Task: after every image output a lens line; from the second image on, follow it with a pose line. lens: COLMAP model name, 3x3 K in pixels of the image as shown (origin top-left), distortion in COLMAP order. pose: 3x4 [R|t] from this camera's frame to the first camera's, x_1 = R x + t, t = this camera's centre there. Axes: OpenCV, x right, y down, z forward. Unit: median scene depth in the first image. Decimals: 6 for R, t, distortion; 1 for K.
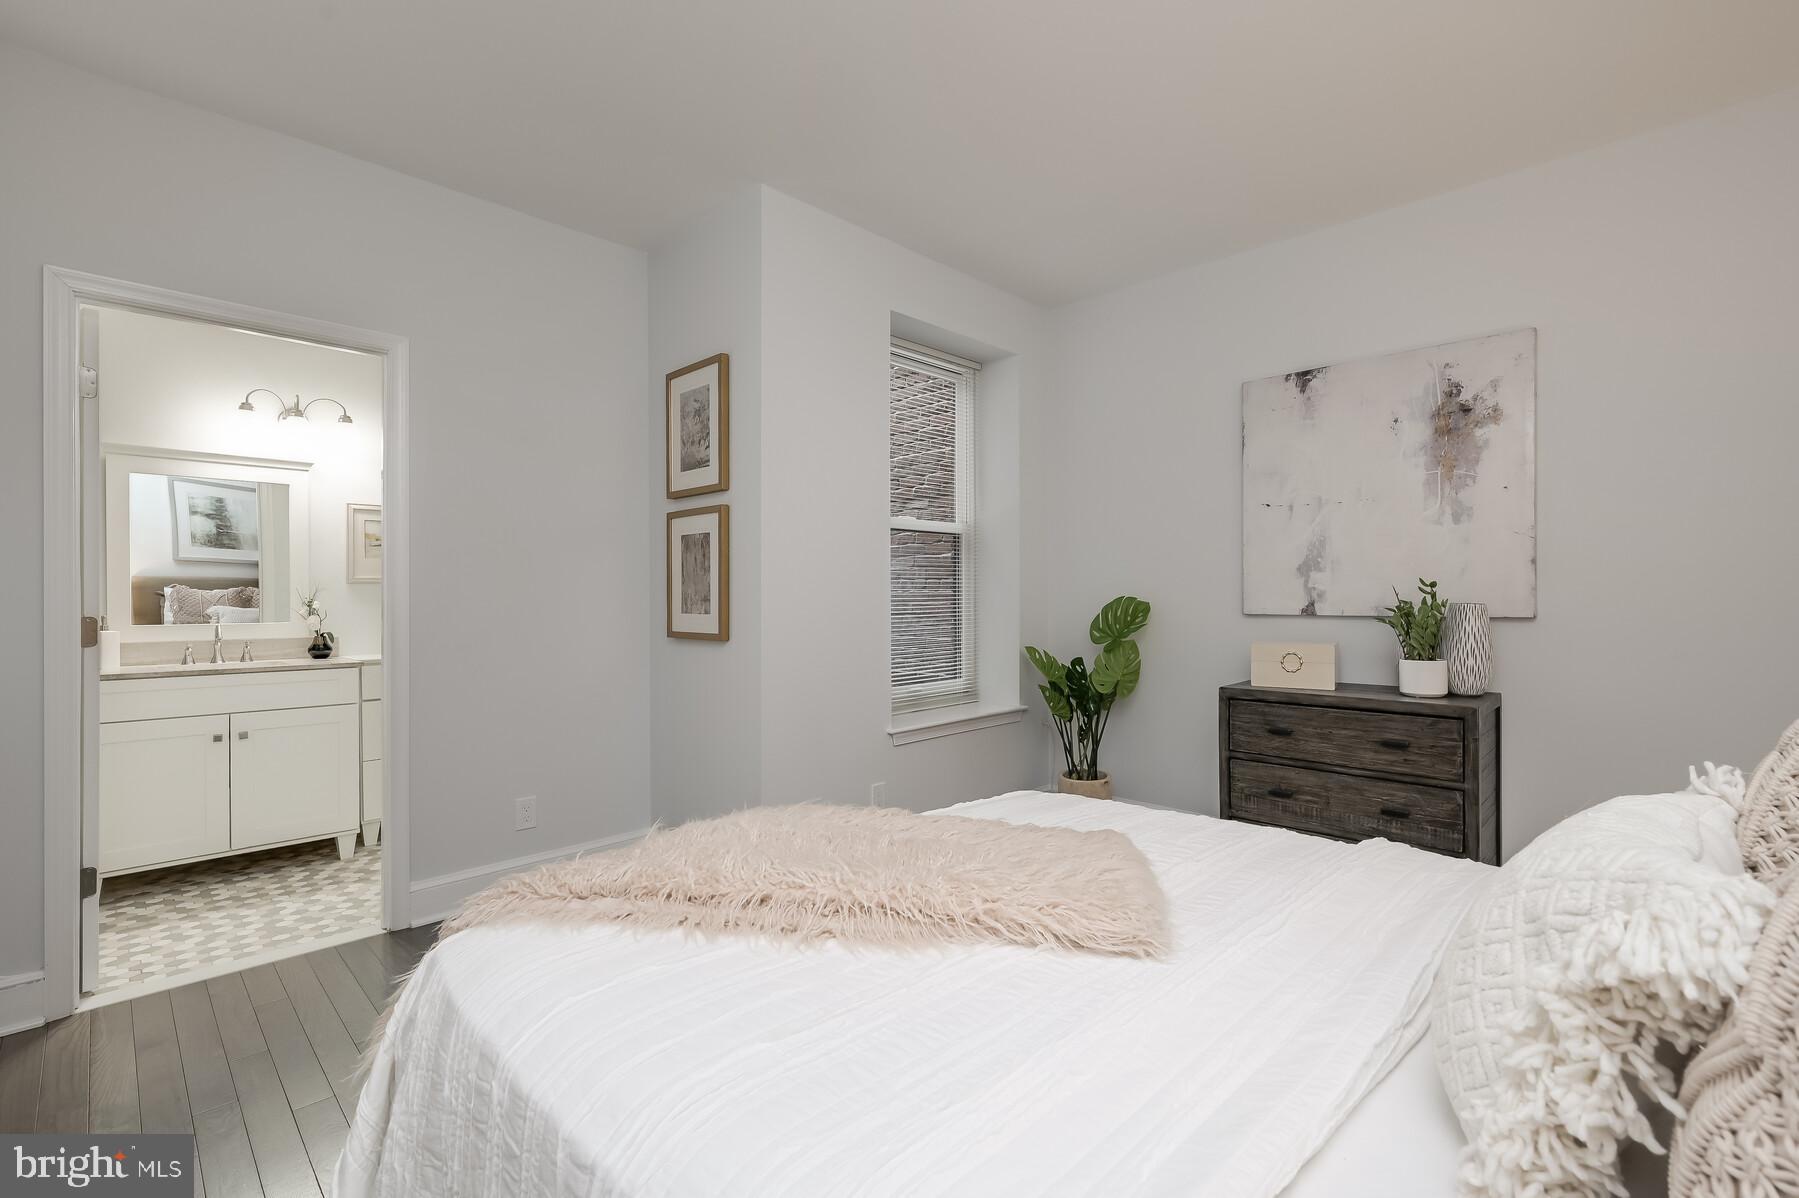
lens RADIAL K [[795.0, 0, 902.1], [0, 795.0, 594.3], [0, 0, 1]] dist [-0.005962, 0.001505]
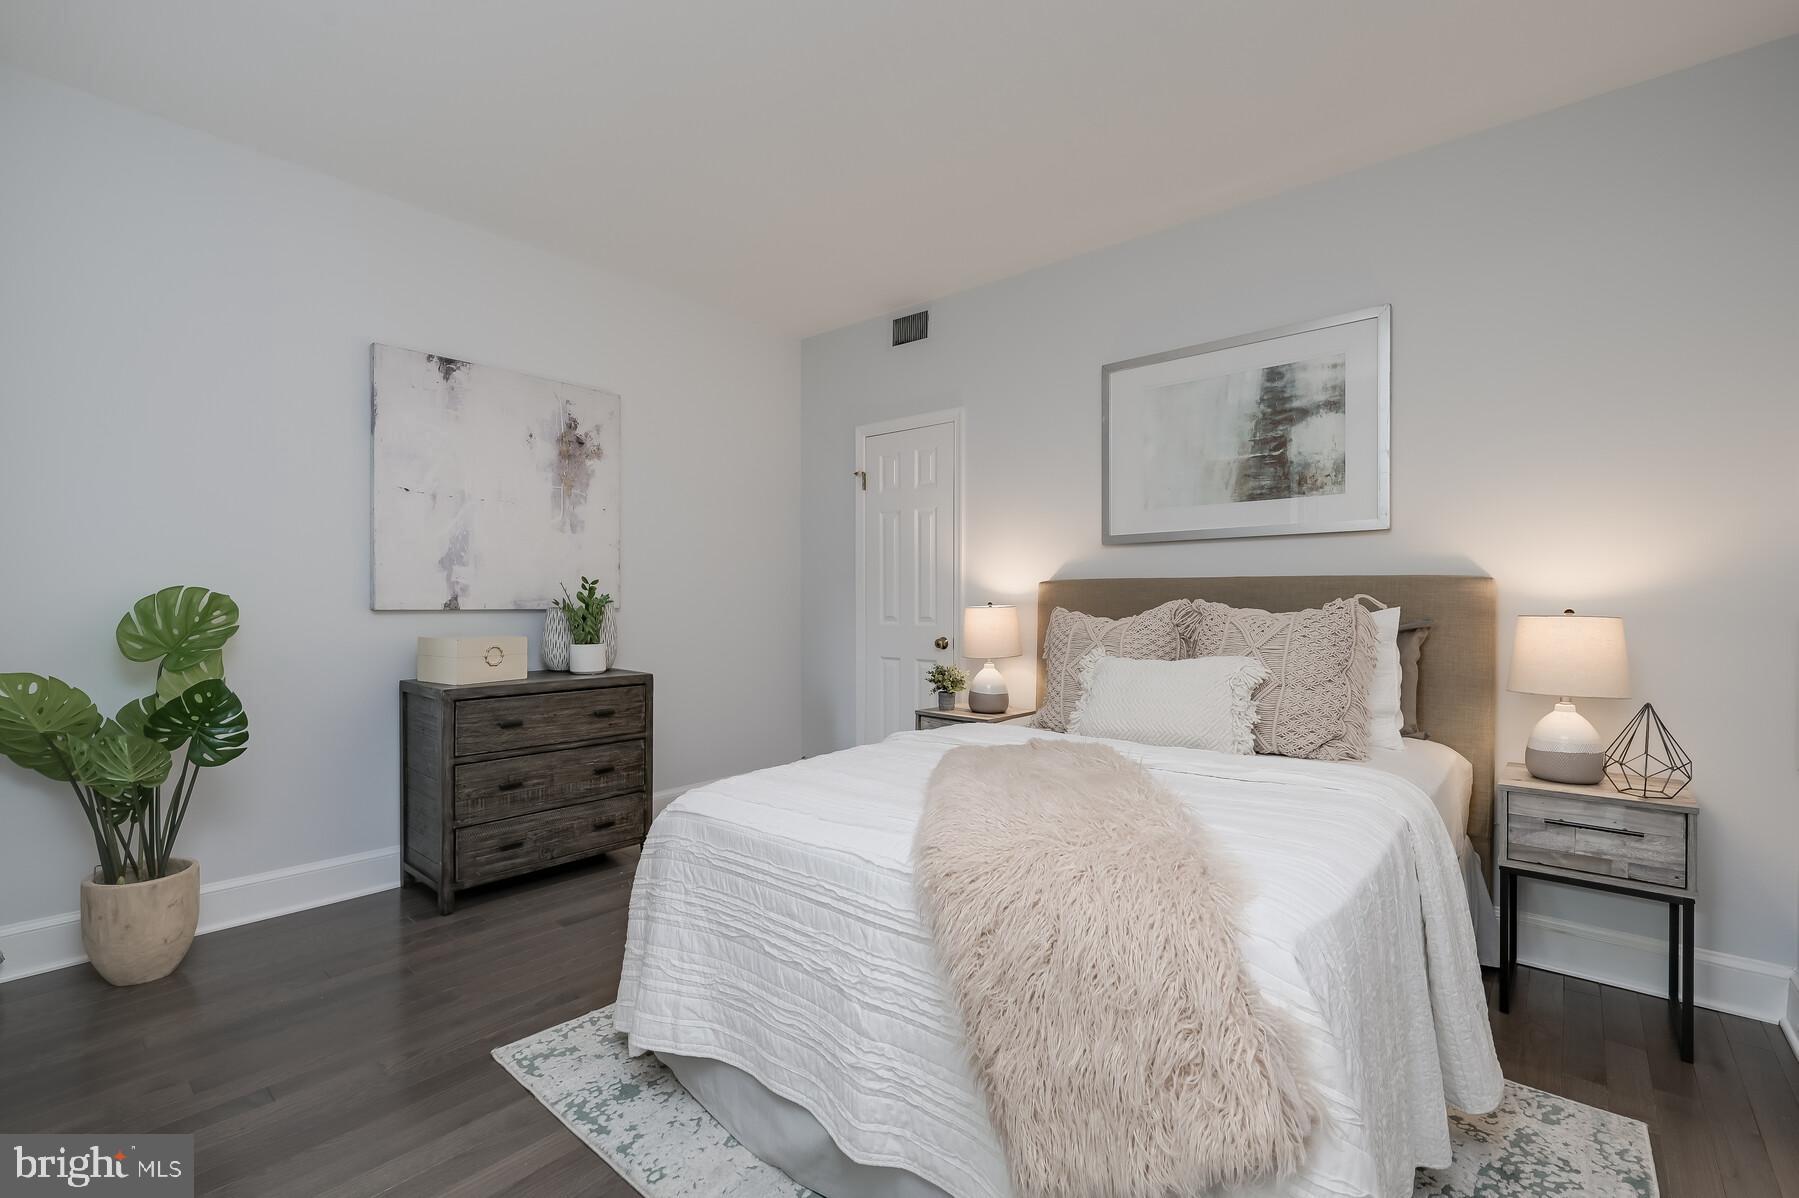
lens RADIAL K [[795.0, 0, 901.8], [0, 795.0, 601.4], [0, 0, 1]] dist [-0.005962, 0.001505]
pose [[-0.079419, 0.001197, 0.996841, -0.564441], [-0.006168, 0.999980, -0.001692, 0.015762], [-0.996822, -0.006283, -0.079410, 0.584785]]
